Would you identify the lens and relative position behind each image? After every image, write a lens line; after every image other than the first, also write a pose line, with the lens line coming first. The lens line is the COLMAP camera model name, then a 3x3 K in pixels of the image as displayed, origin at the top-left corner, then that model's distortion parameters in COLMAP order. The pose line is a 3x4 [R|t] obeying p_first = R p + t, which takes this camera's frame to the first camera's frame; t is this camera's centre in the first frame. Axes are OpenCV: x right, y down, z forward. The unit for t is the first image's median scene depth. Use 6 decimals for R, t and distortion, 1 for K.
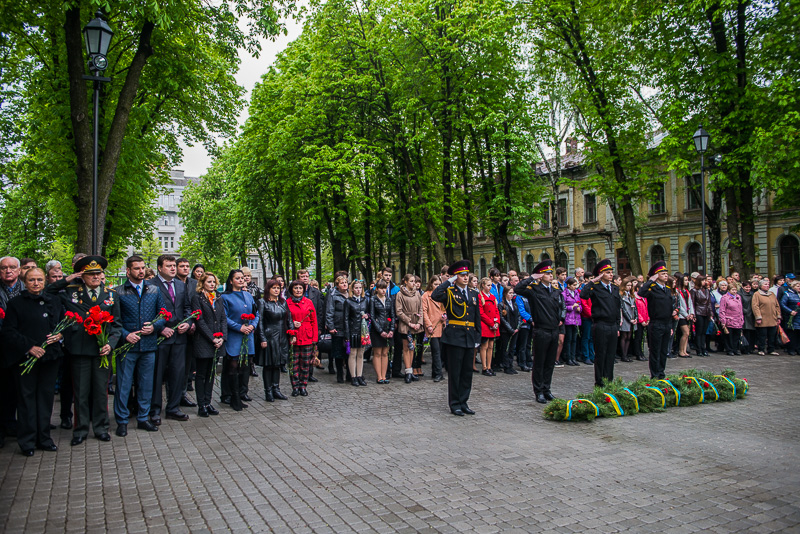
lens RADIAL K [[623.5, 0, 401.8], [0, 623.5, 264.5], [0, 0, 1]] dist [-0.042518, -0.005585]
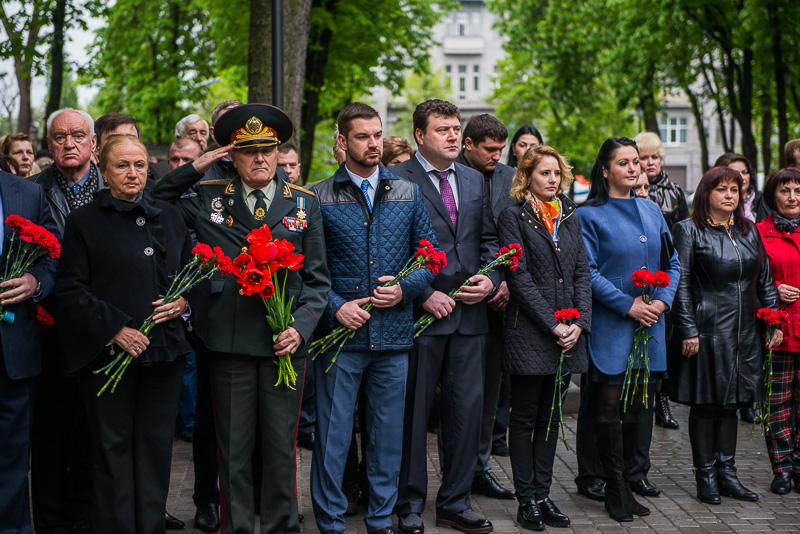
lens RADIAL K [[1562.3, 0, 400.0], [0, 1562.3, 240.5], [0, 0, 1]] dist [0.118994, 0.000000]
pose [[0.915617, 0.021120, -0.401497, -0.011750], [0.005708, 0.997836, 0.065506, 0.006551], [0.402012, -0.062270, 0.913515, 0.101452]]
